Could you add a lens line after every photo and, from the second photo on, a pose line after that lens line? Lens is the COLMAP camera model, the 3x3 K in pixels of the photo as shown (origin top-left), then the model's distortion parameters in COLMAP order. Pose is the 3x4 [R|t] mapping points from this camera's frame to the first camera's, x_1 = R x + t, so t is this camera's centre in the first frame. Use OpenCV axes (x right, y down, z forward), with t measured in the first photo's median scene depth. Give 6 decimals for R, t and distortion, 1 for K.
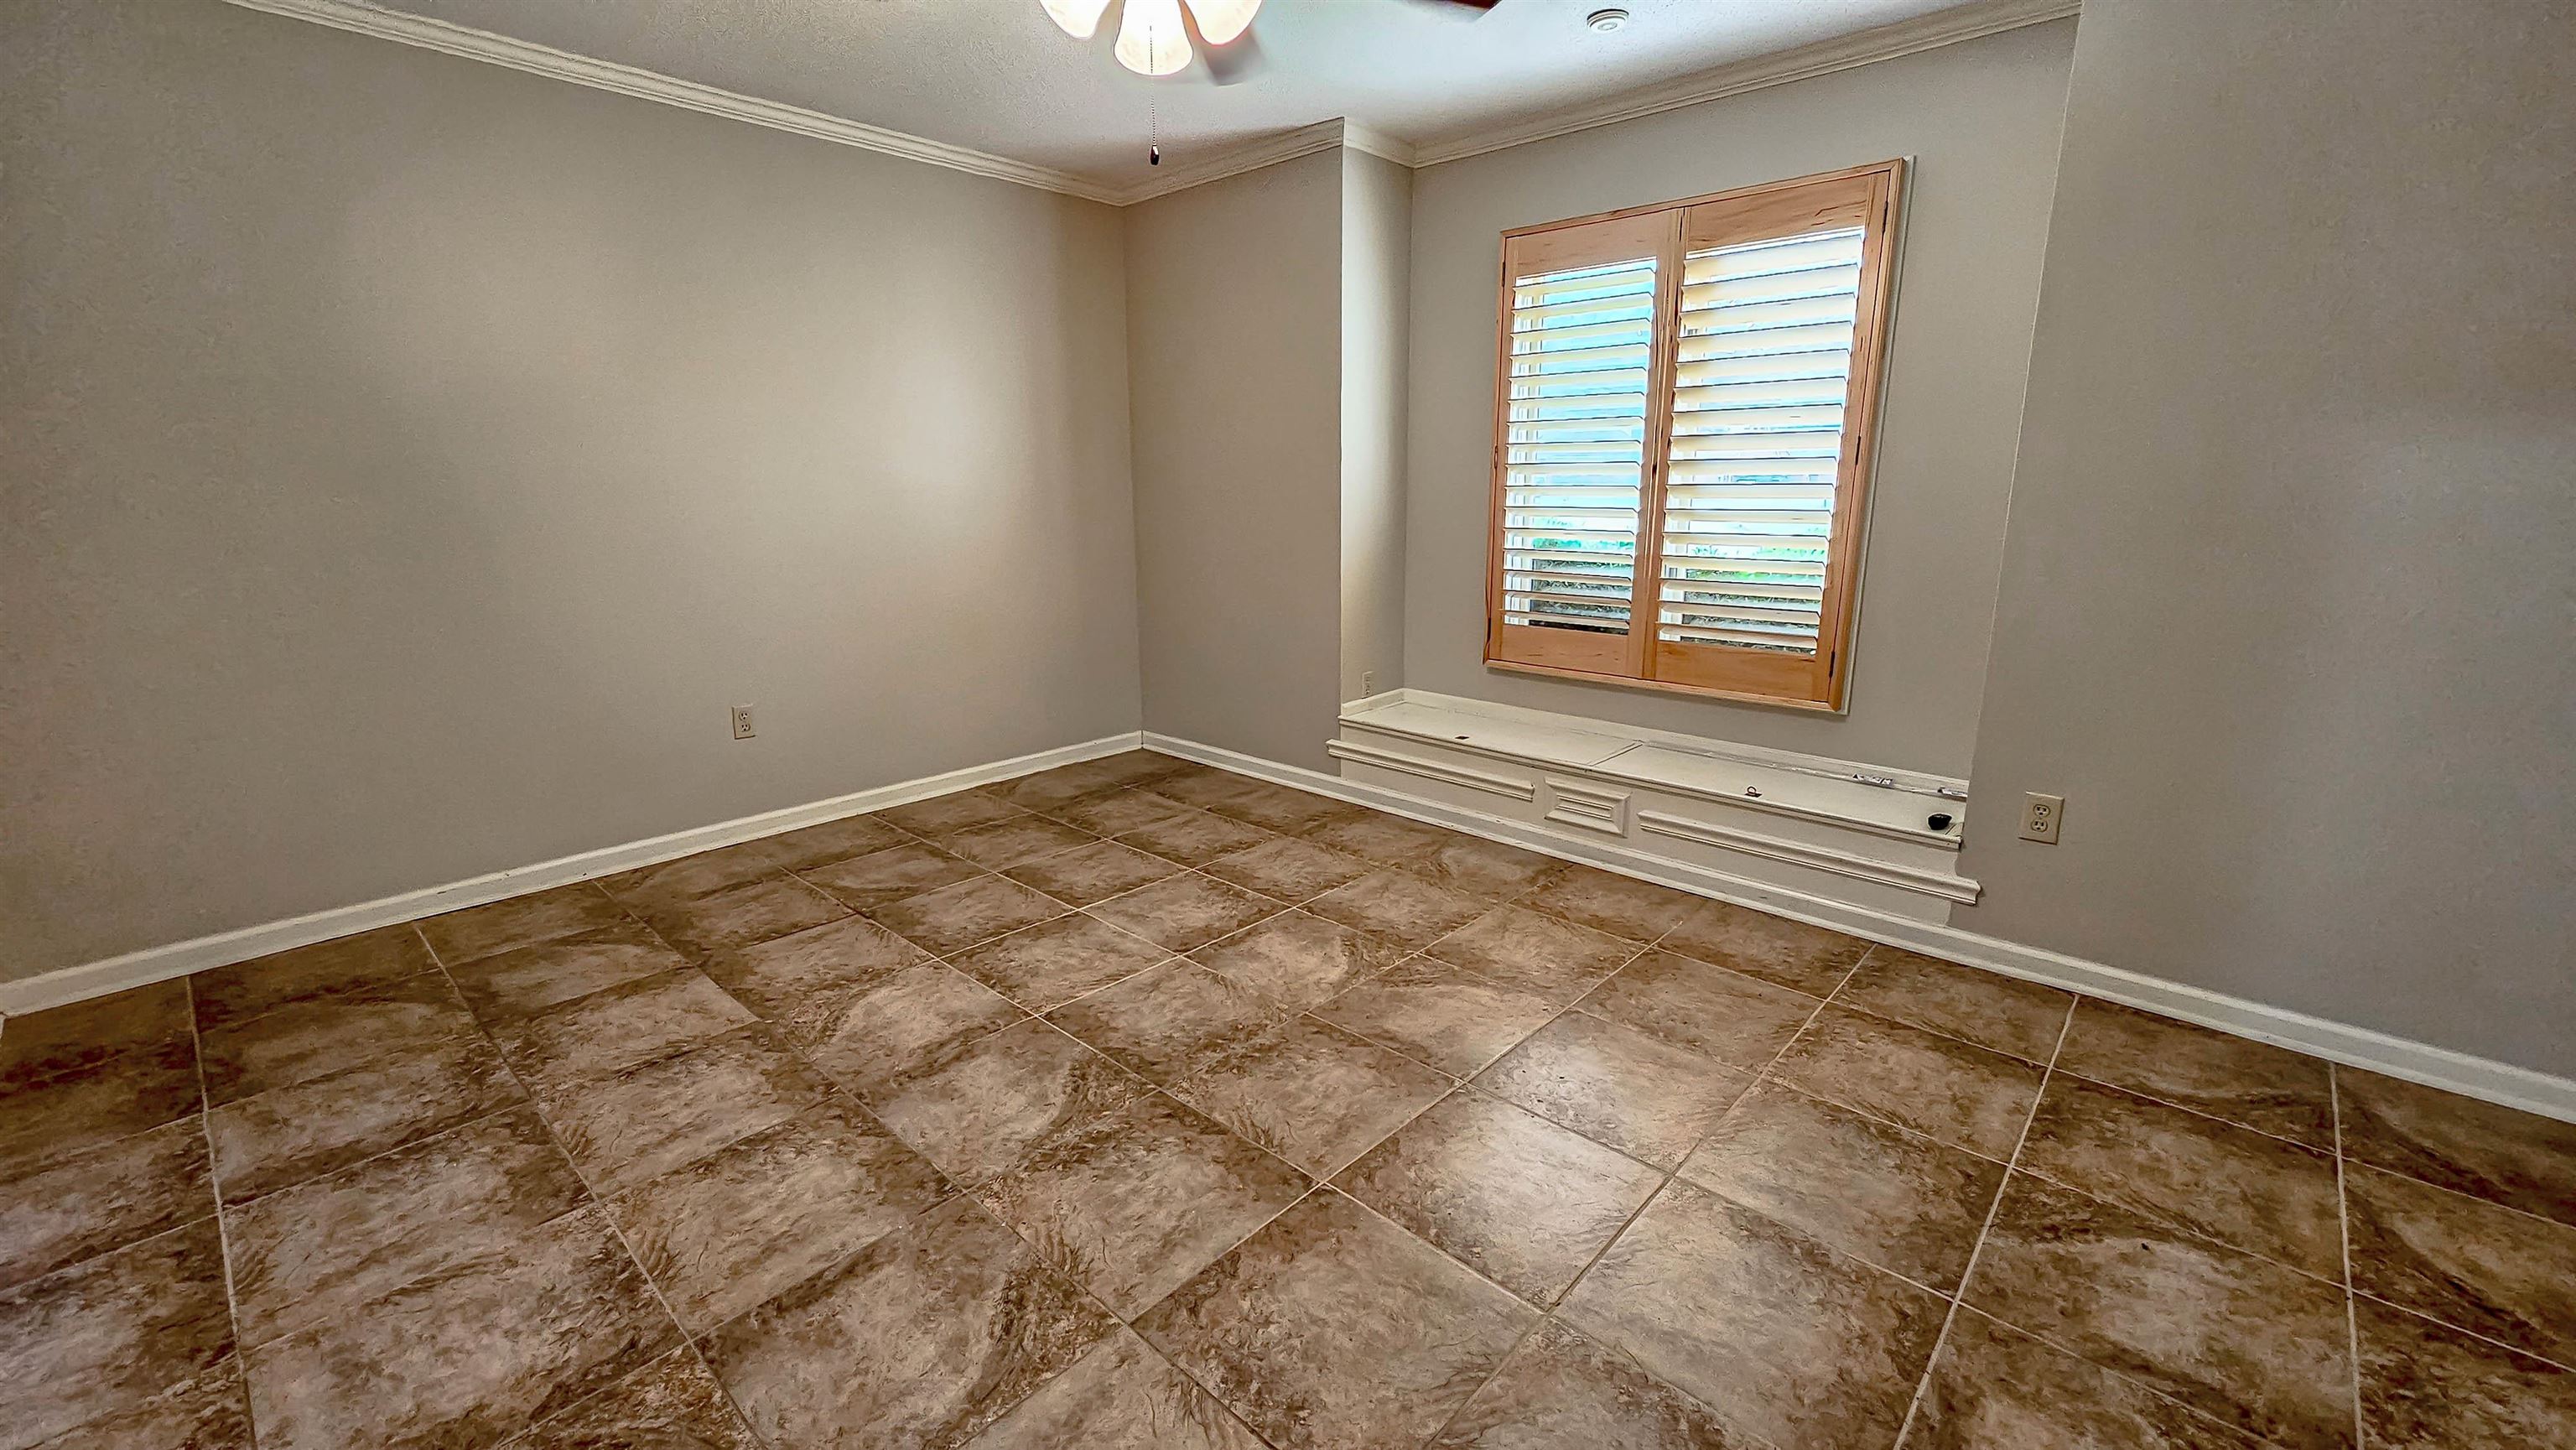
lens RADIAL K [[1059.9, 0, 1288.4], [0, 1059.9, 724.0], [0, 0, 1]] dist [-0.002035, 0.001792]
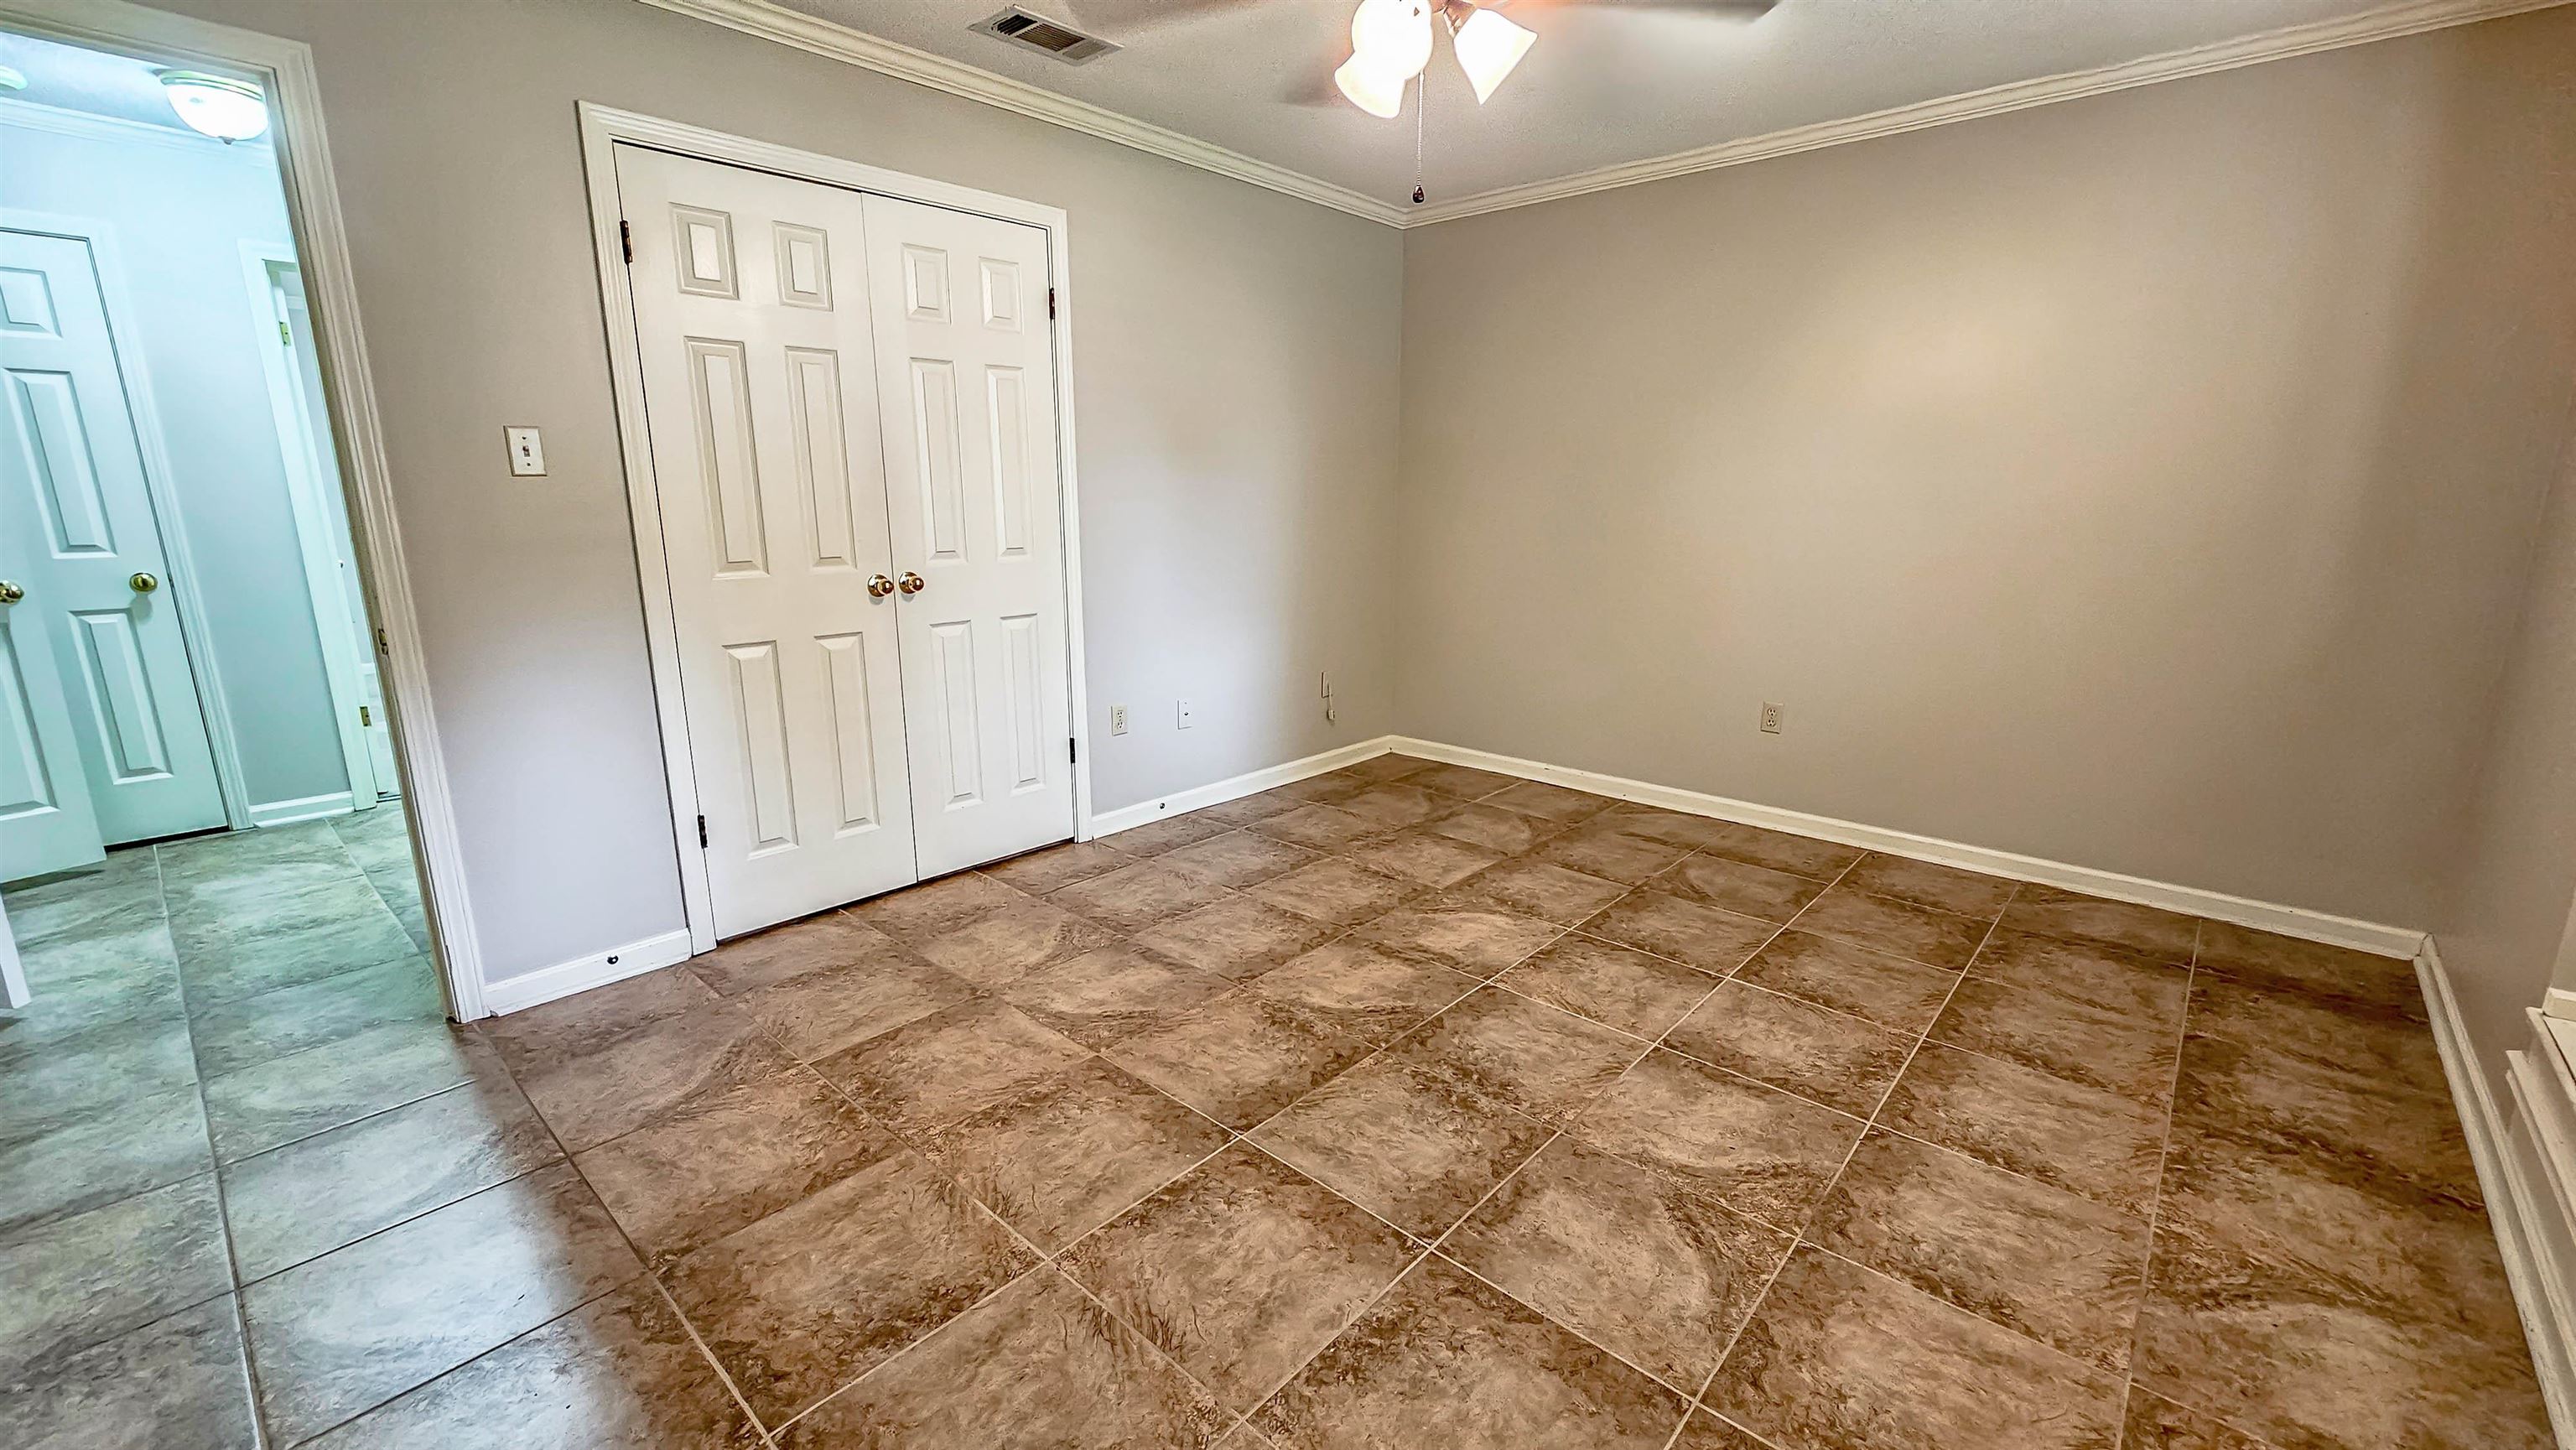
lens RADIAL K [[1059.9, 0, 1289.2], [0, 1059.9, 731.7], [0, 0, 1]] dist [-0.002035, 0.001792]
pose [[0.008026, 0.226558, -0.973965, 0.650054], [-0.229833, 0.948338, 0.218703, -0.135897], [0.973197, 0.222094, 0.059682, 0.582536]]
